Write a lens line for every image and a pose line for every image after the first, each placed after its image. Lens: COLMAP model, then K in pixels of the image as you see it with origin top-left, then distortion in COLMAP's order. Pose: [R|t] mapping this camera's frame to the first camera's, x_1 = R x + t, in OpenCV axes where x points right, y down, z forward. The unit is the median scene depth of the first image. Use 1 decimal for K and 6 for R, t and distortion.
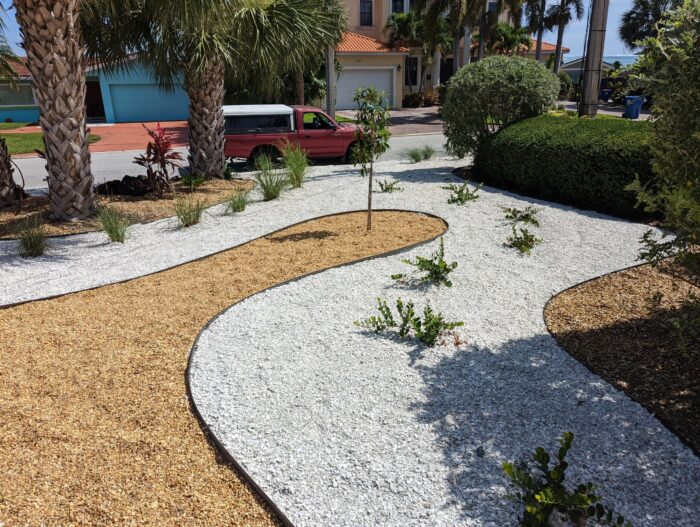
lens RADIAL K [[492.5, 0, 350.0], [0, 492.5, 263.5], [0, 0, 1]] dist [0.072820, -0.067231]
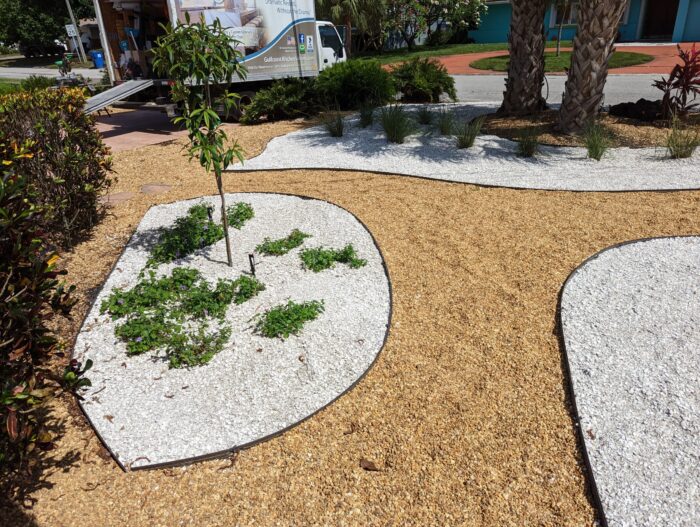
lens RADIAL K [[492.5, 0, 350.0], [0, 492.5, 263.5], [0, 0, 1]] dist [0.072820, -0.067231]
pose [[0.552990, 0.353942, -0.754273, 0.137056], [-0.243387, 0.934421, 0.260039, 0.015656], [0.796847, 0.039781, 0.602870, -0.066381]]
